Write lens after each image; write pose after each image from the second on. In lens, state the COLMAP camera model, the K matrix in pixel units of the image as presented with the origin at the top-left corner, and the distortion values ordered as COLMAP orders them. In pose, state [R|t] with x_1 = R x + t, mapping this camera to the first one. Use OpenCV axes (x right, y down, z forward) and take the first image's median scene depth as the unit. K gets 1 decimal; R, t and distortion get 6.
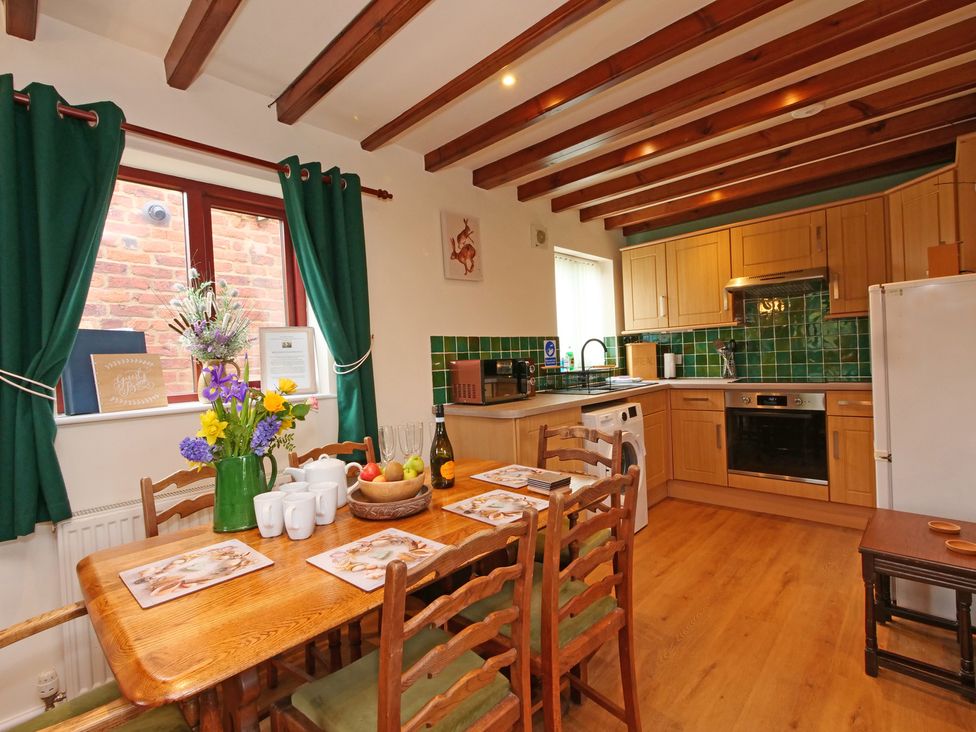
lens RADIAL K [[464.0, 0, 487.8], [0, 464.0, 367.0], [0, 0, 1]] dist [0.000461, 0.000440]
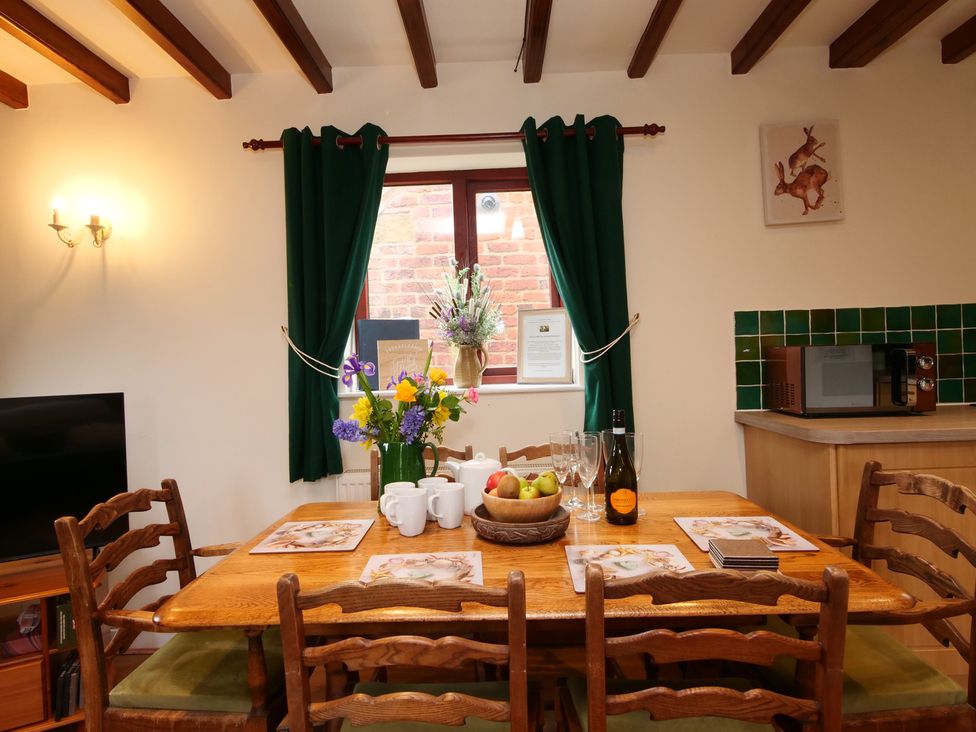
lens RADIAL K [[556.9, 0, 488.3], [0, 556.9, 365.1], [0, 0, 1]] dist [0.000574, 0.001668]
pose [[0.679411, 0.033901, -0.732974, 0.308788], [-0.010799, 0.999286, 0.036209, -0.015698], [0.733678, -0.016686, 0.679292, 0.192235]]
